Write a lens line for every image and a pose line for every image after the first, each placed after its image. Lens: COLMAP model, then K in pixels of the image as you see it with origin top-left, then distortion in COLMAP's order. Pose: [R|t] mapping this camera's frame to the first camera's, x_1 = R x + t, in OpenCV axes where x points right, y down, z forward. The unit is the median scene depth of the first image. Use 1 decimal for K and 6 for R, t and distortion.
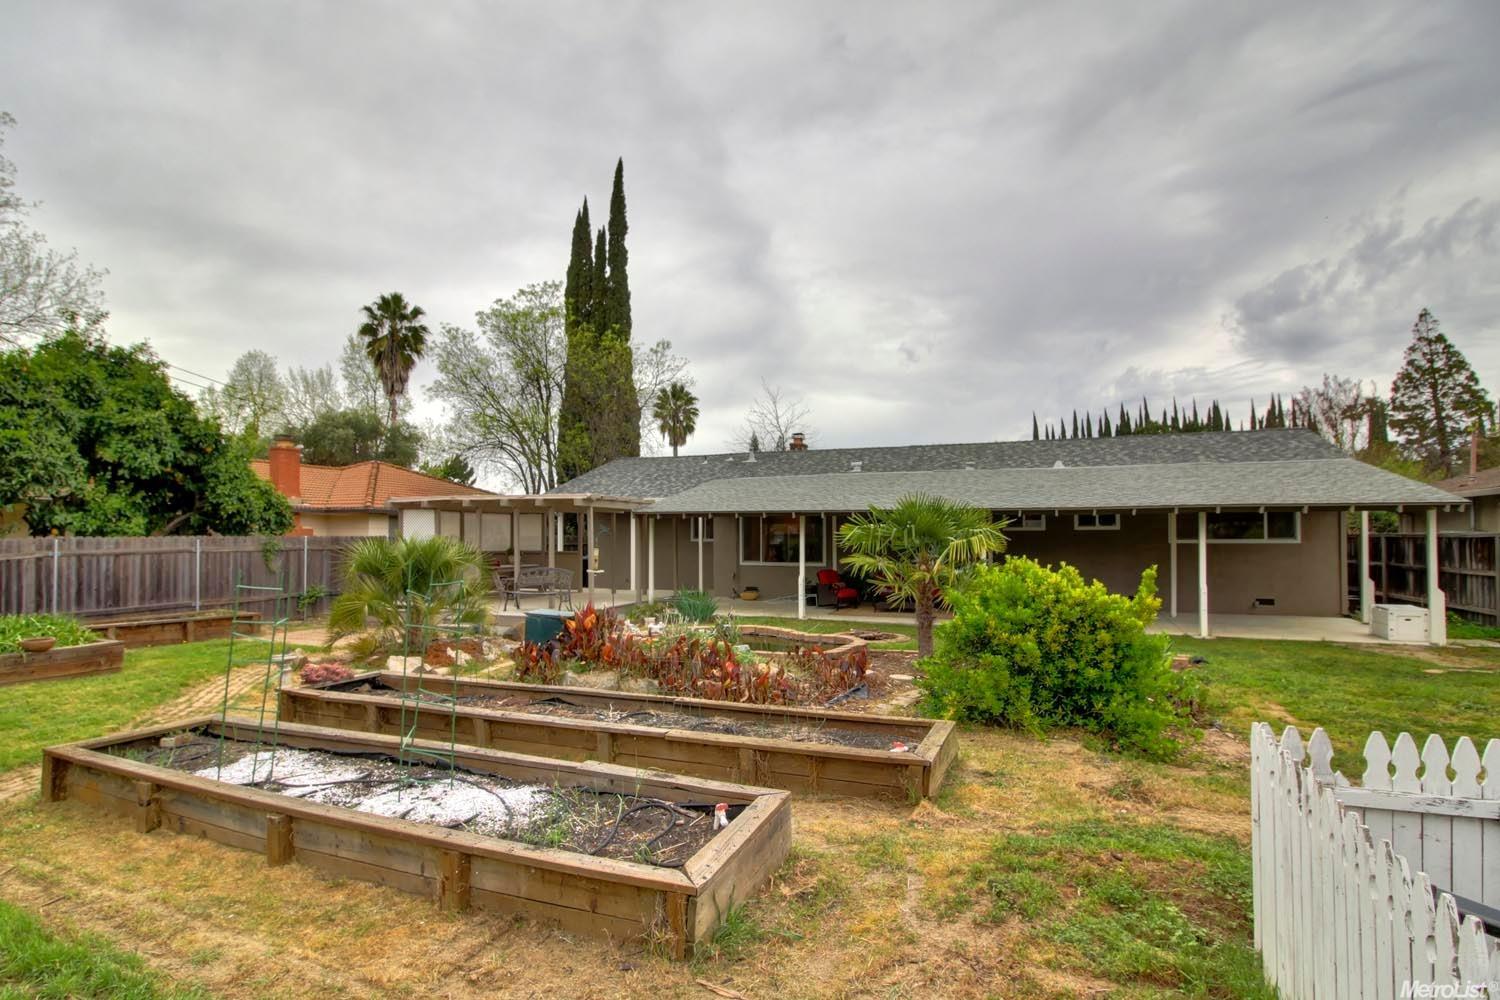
lens RADIAL K [[701.7, 0, 748.3], [0, 701.7, 505.9], [0, 0, 1]] dist [0.000306, -0.011217]
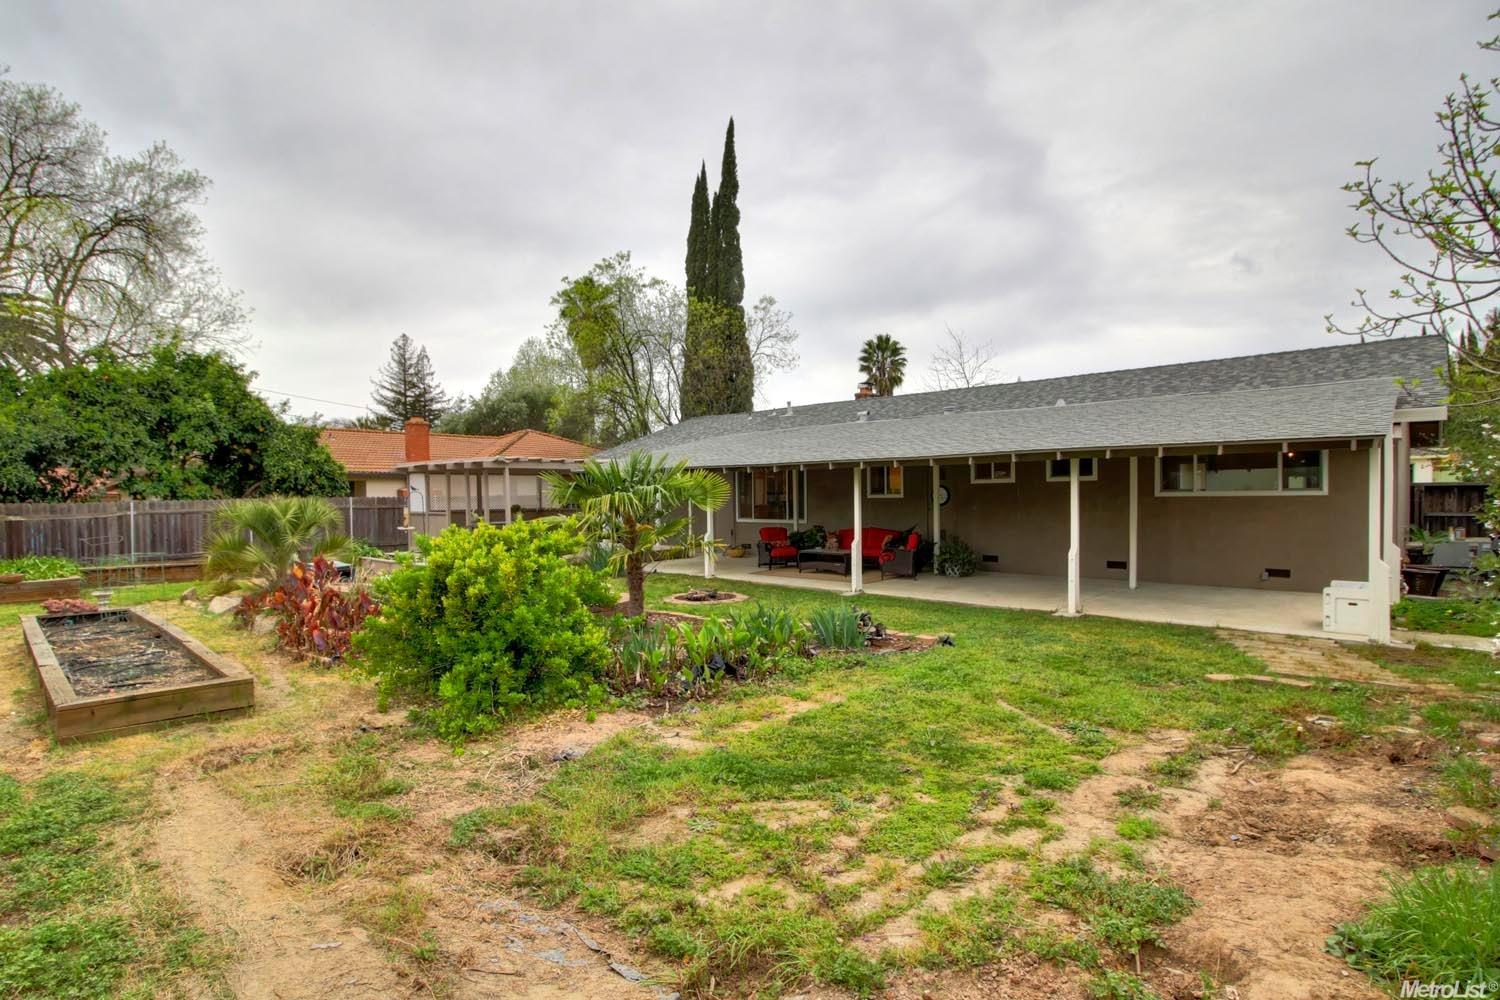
lens RADIAL K [[696.5, 0, 750.0], [0, 696.5, 500.0], [0, 0, 1]] dist [0.028026, -0.000076]
pose [[0.936280, -0.008234, -0.351159, 0.389142], [0.028042, 0.998286, 0.051359, 0.003832], [0.350134, -0.057933, 0.934906, 0.082313]]
